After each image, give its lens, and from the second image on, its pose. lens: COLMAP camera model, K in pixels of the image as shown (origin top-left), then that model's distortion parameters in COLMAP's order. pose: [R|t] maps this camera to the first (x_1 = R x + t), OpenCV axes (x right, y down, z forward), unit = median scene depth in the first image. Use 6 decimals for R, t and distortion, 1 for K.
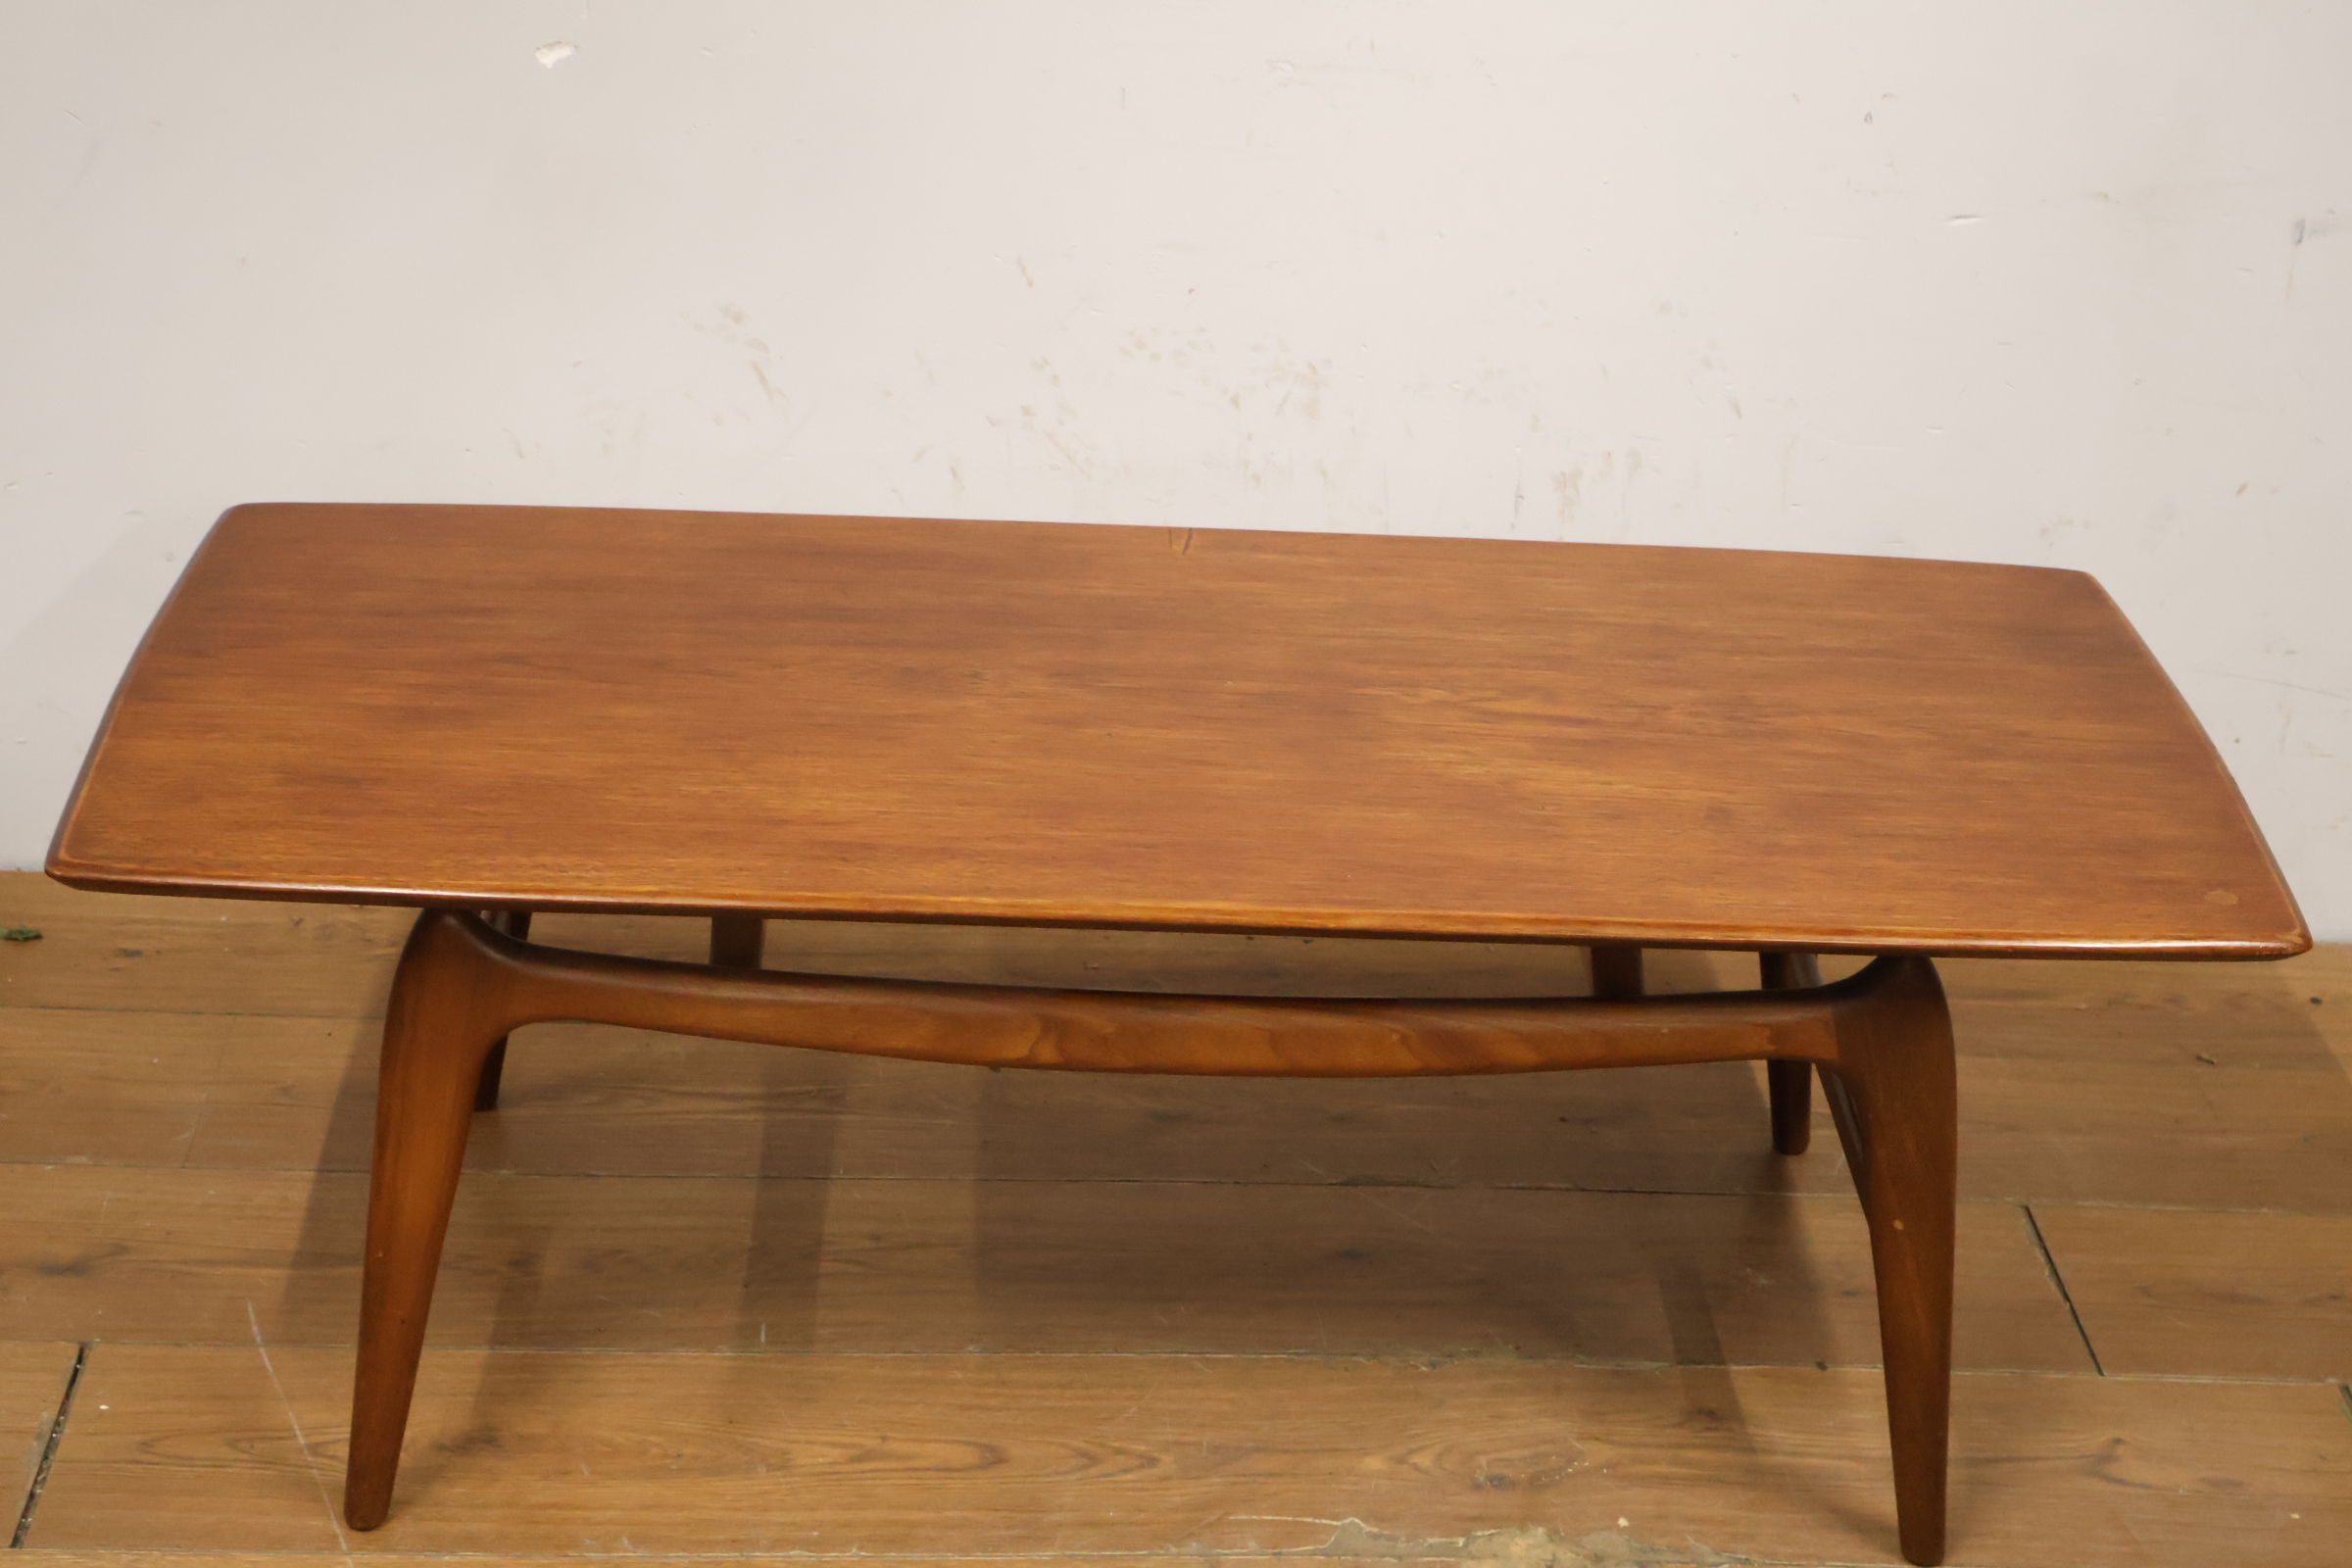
lens RADIAL K [[3735.7, 0, 1164.3], [0, 3735.7, 791.3], [0, 0, 1]] dist [0.006169, 0.000000]
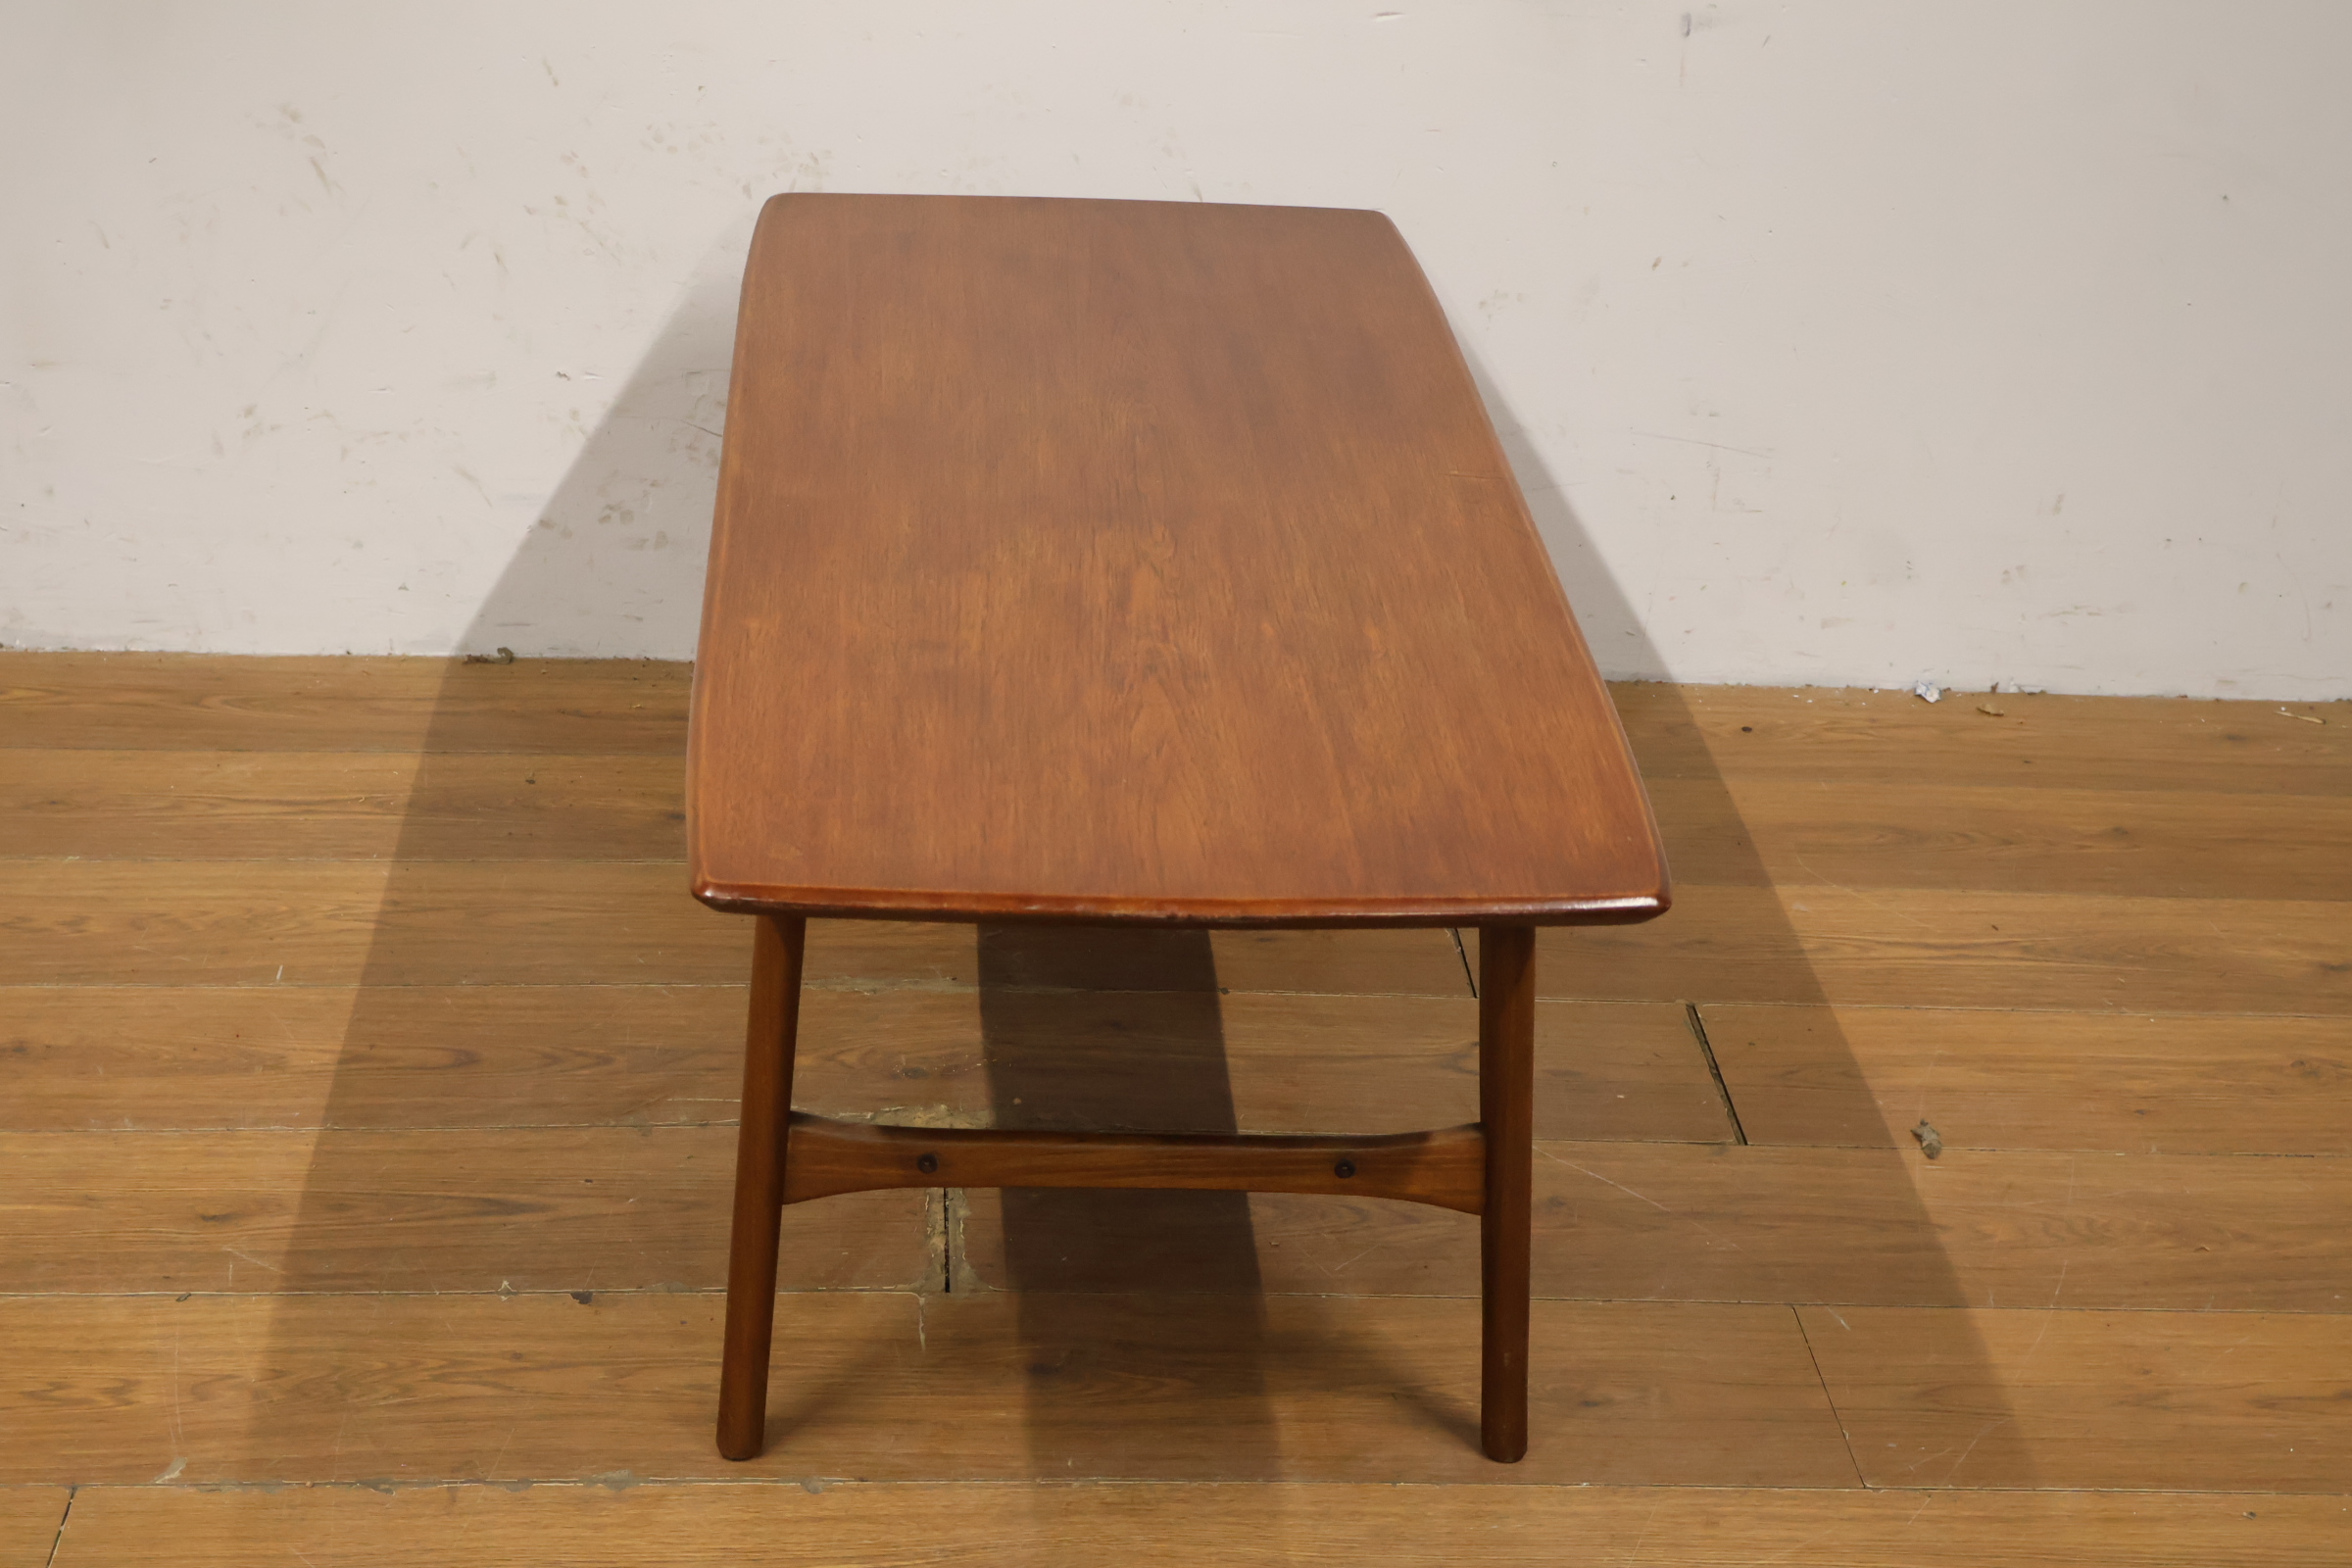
lens RADIAL K [[3735.7, 0, 1169.1], [0, 3735.7, 782.0], [0, 0, 1]] dist [0.006169, 0.000000]
pose [[0.999784, -0.015202, 0.014165, 0.149445], [0.015705, 0.999225, -0.036083, 0.135922], [-0.013606, 0.036298, 0.999248, -0.135392]]
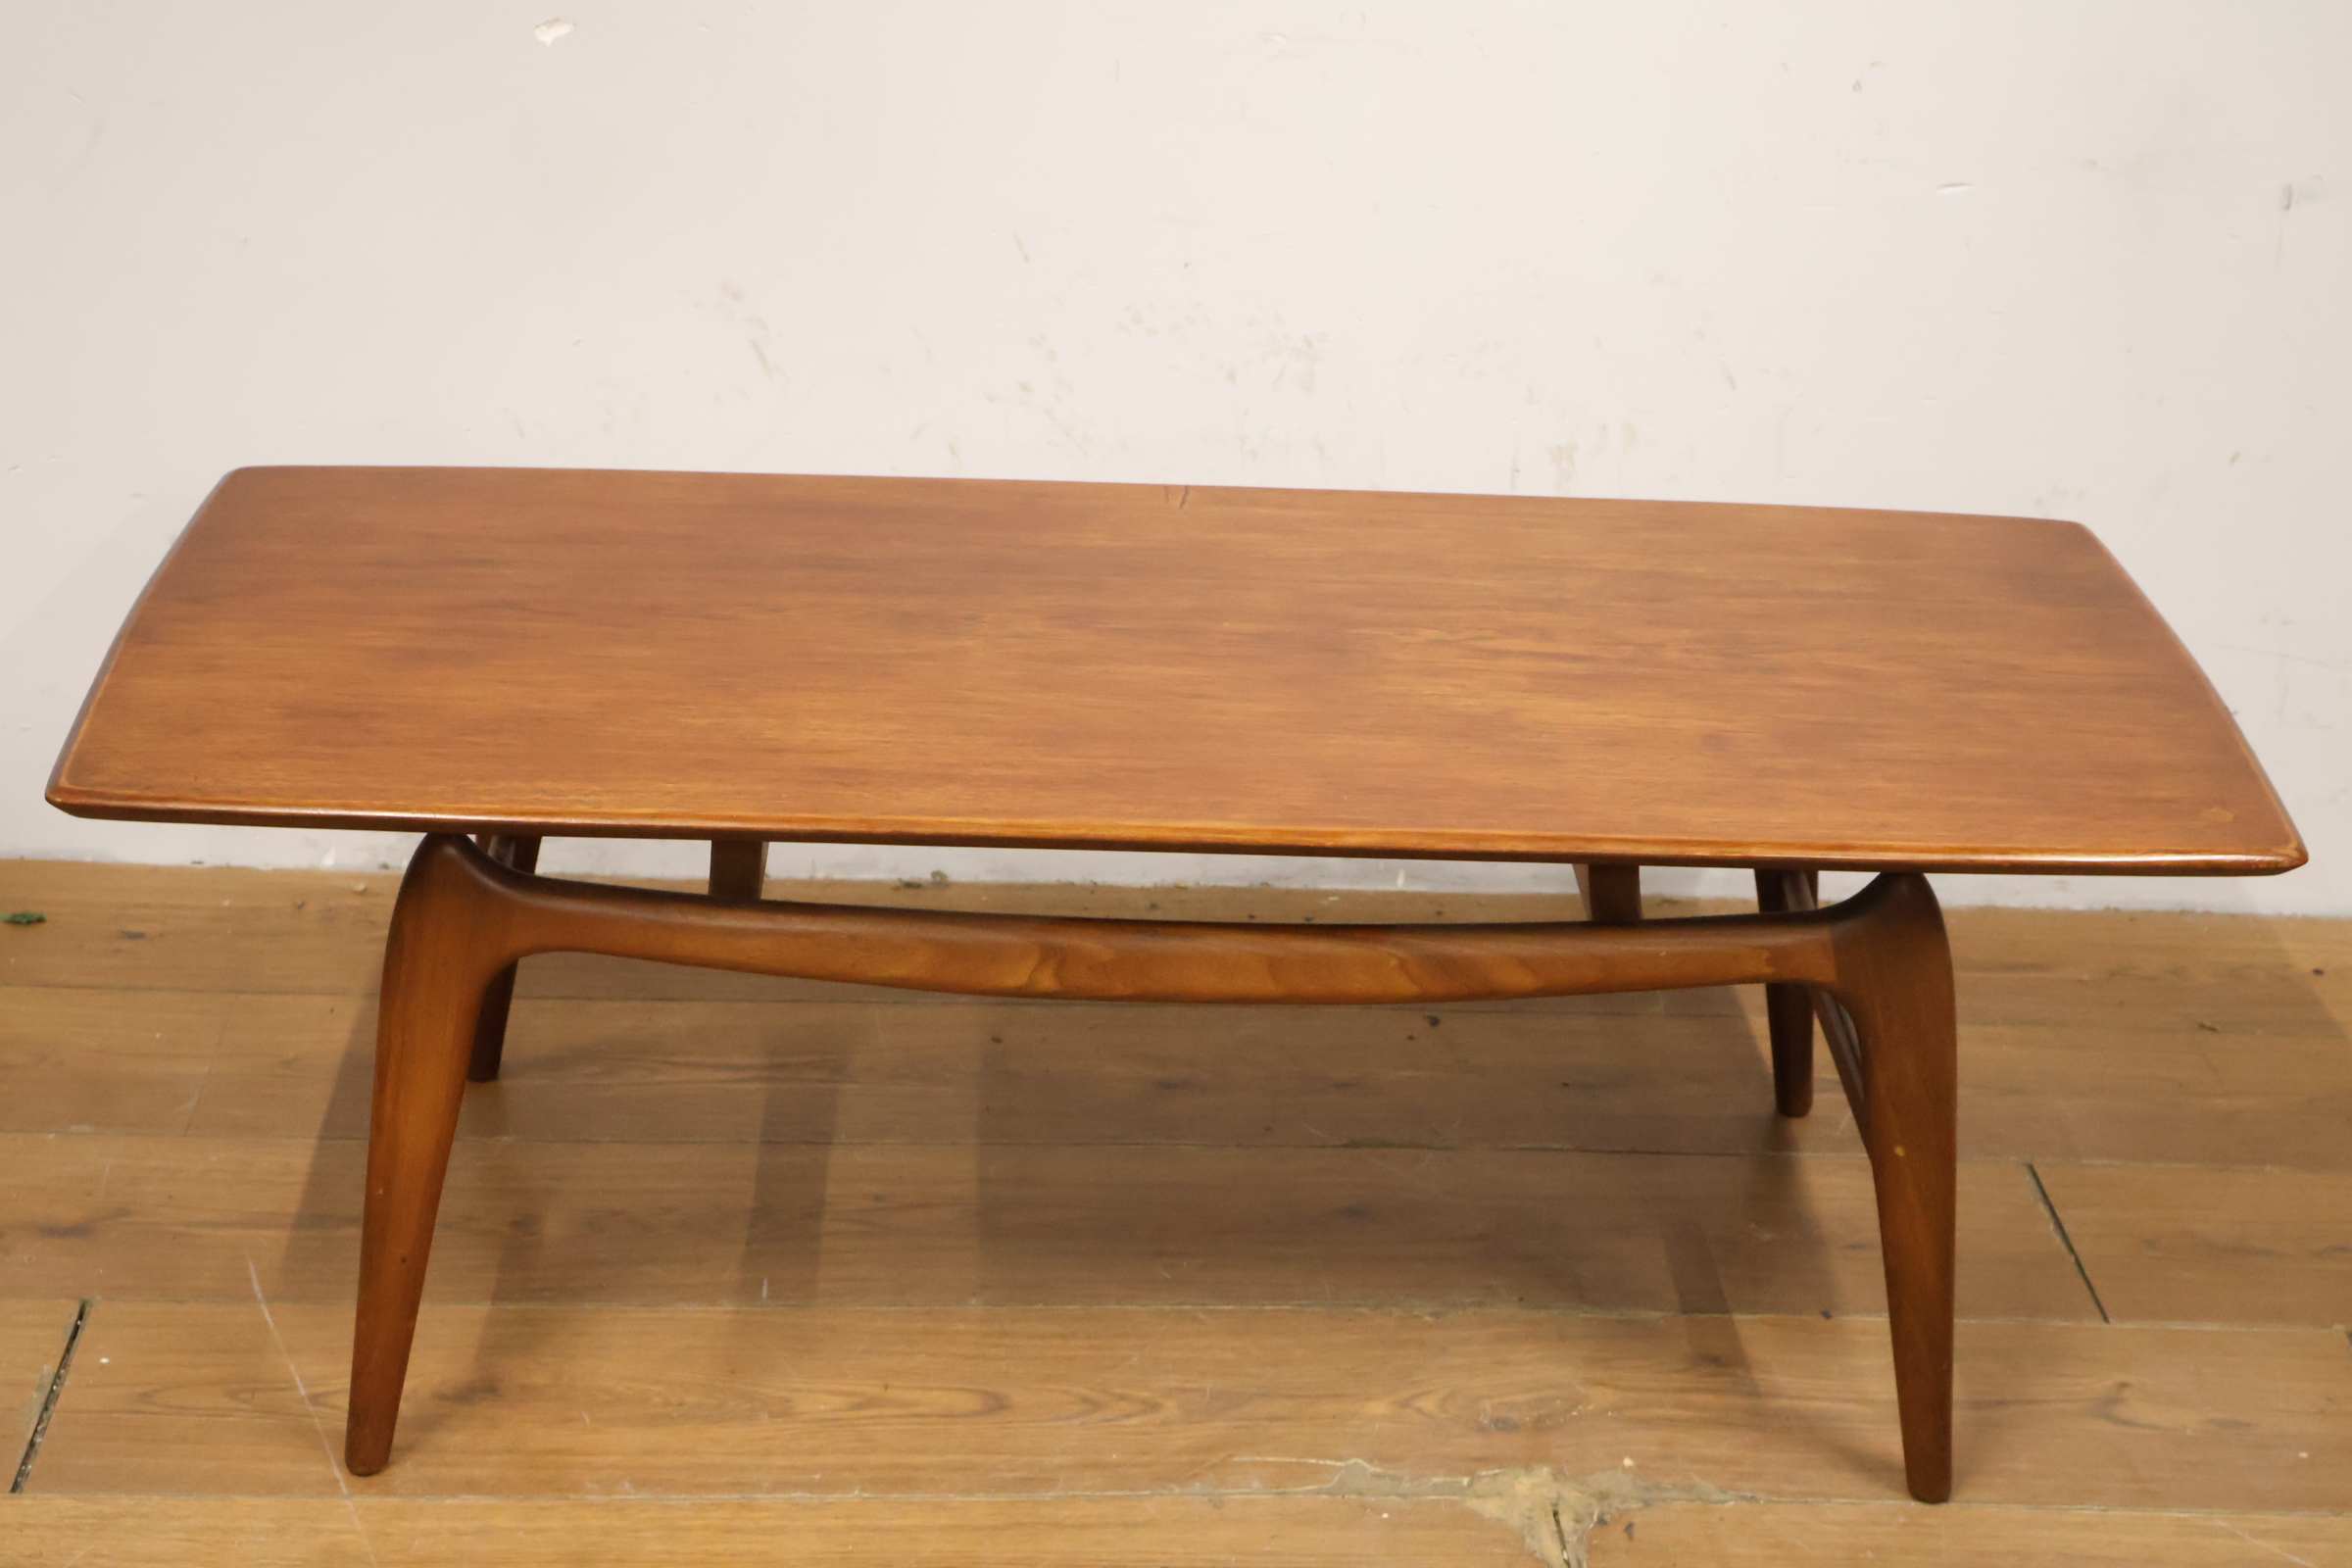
lens RADIAL K [[3735.7, 0, 1166.5], [0, 3735.7, 788.1], [0, 0, 1]] dist [0.006169, 0.000000]
pose [[0.999965, -0.008127, -0.002069, 0.003119], [0.008056, 0.999448, -0.032238, 0.045616], [0.002329, 0.032220, 0.999478, -0.001865]]
